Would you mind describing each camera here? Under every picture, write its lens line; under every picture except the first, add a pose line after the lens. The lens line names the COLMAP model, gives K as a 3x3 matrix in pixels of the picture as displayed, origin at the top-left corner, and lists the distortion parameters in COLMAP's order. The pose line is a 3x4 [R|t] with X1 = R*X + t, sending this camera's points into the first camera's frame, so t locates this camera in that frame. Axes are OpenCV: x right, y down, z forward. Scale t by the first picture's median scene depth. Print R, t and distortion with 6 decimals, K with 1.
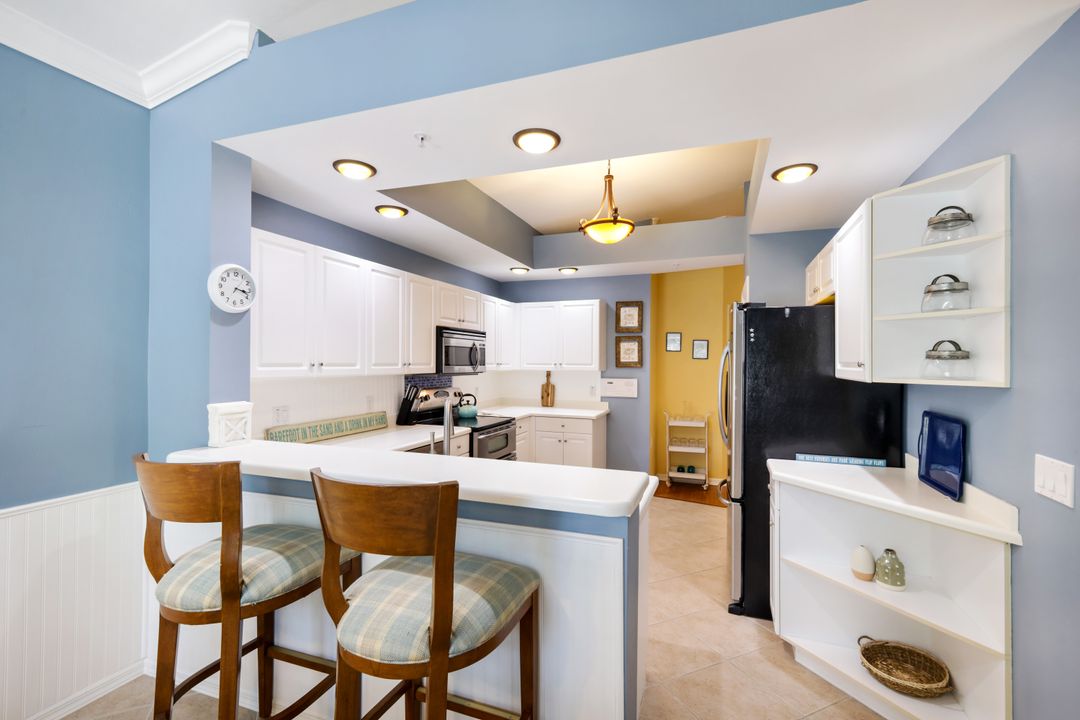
lens RADIAL K [[477.6, 0, 542.5], [0, 477.6, 357.0], [0, 0, 1]] dist [0.012436, 0.000237]
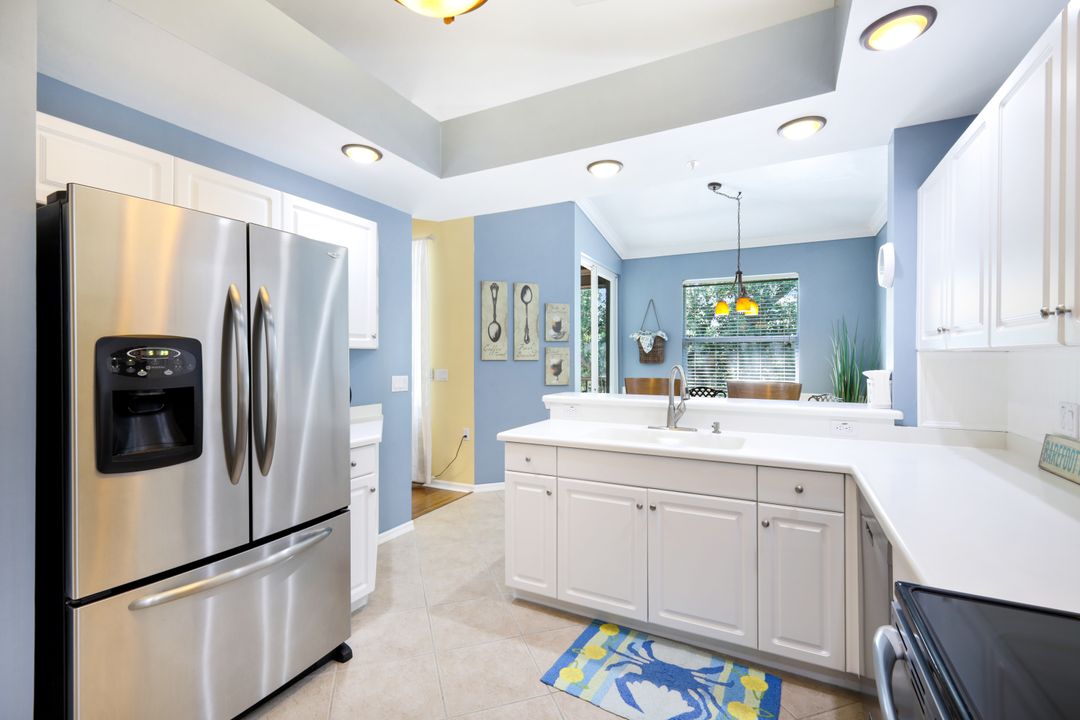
lens RADIAL K [[477.6, 0, 542.5], [0, 477.6, 357.0], [0, 0, 1]] dist [0.012436, 0.000237]
pose [[-0.994260, 0.000311, 0.106989, 0.004806], [-0.000492, 0.999972, -0.007482, 0.049386], [-0.106988, -0.007492, -0.994232, 1.490027]]
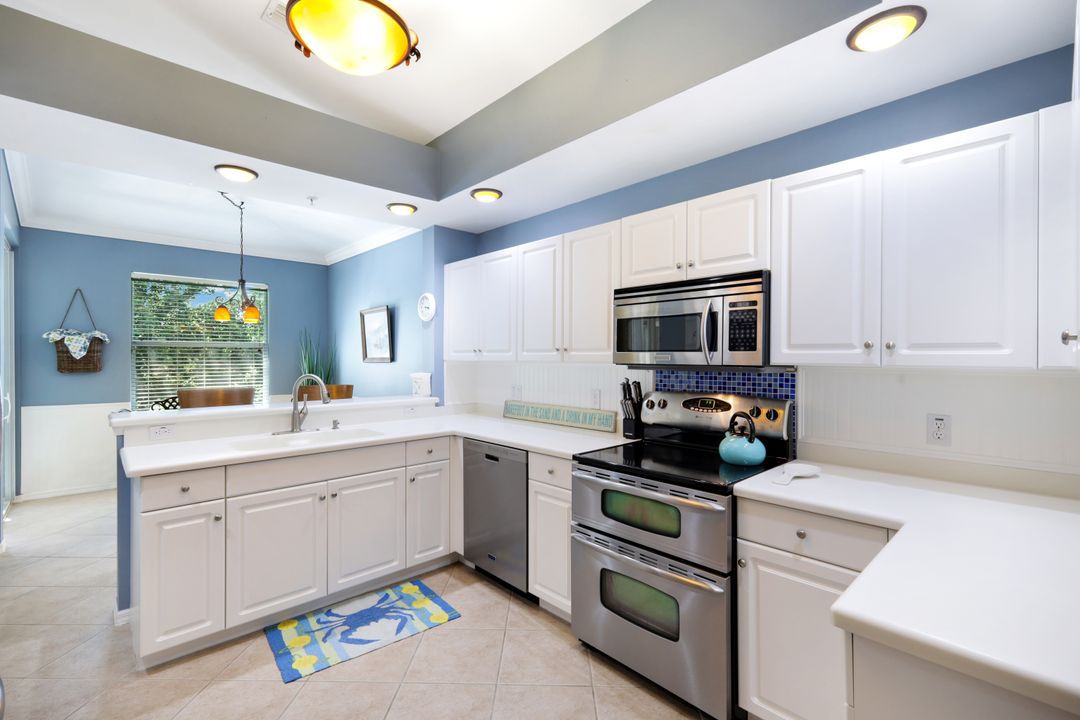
lens RADIAL K [[477.6, 0, 542.5], [0, 477.6, 357.0], [0, 0, 1]] dist [0.012436, 0.000237]
pose [[-0.438686, 0.000822, -0.898640, 0.494142], [0.009560, 0.999947, -0.003752, 0.032085], [0.898590, -0.010237, -0.438670, 1.467429]]
